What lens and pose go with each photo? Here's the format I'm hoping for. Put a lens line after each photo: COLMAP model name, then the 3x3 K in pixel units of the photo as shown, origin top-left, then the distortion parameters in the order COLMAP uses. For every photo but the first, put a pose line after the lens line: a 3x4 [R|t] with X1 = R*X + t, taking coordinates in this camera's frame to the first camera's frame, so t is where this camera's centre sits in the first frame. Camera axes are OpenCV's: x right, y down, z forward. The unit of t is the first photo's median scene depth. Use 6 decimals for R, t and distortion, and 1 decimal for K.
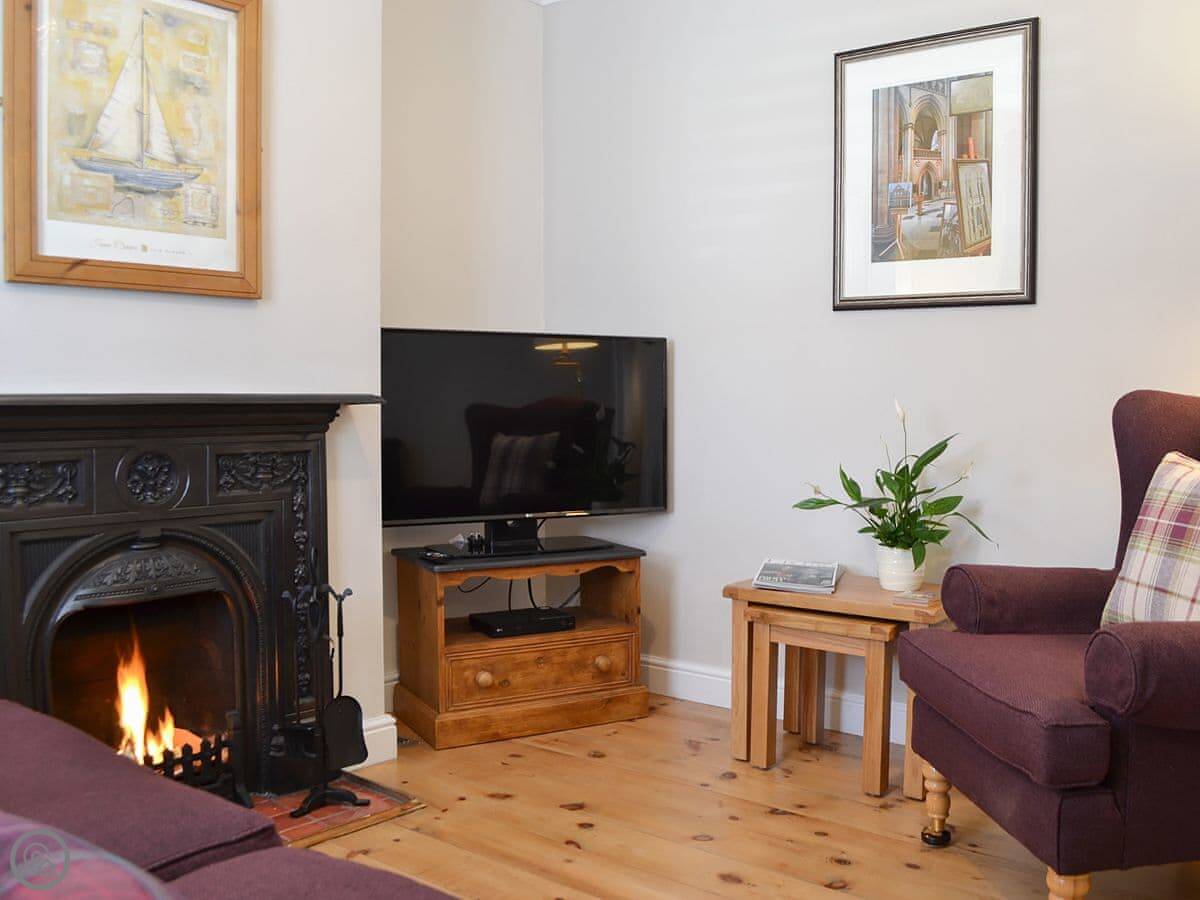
lens RADIAL K [[1149.7, 0, 602.8], [0, 1149.7, 452.3], [0, 0, 1]] dist [-0.086923, 0.017937]
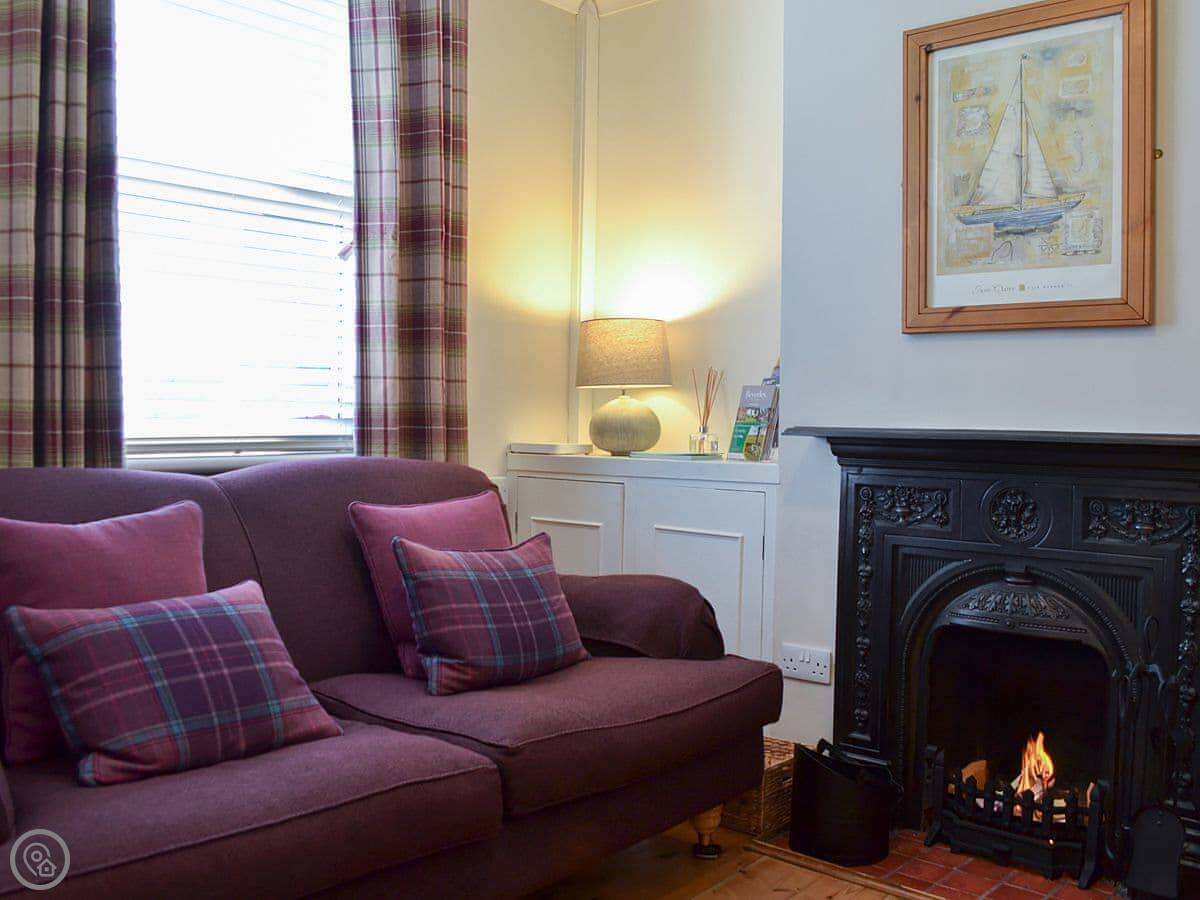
lens RADIAL K [[1149.7, 0, 602.8], [0, 1149.7, 452.3], [0, 0, 1]] dist [-0.086923, 0.017937]
pose [[-0.054047, 0.024211, -0.998245, 0.636561], [-0.065976, 0.997435, 0.027763, -0.035979], [0.996356, 0.067360, -0.052311, 0.686322]]
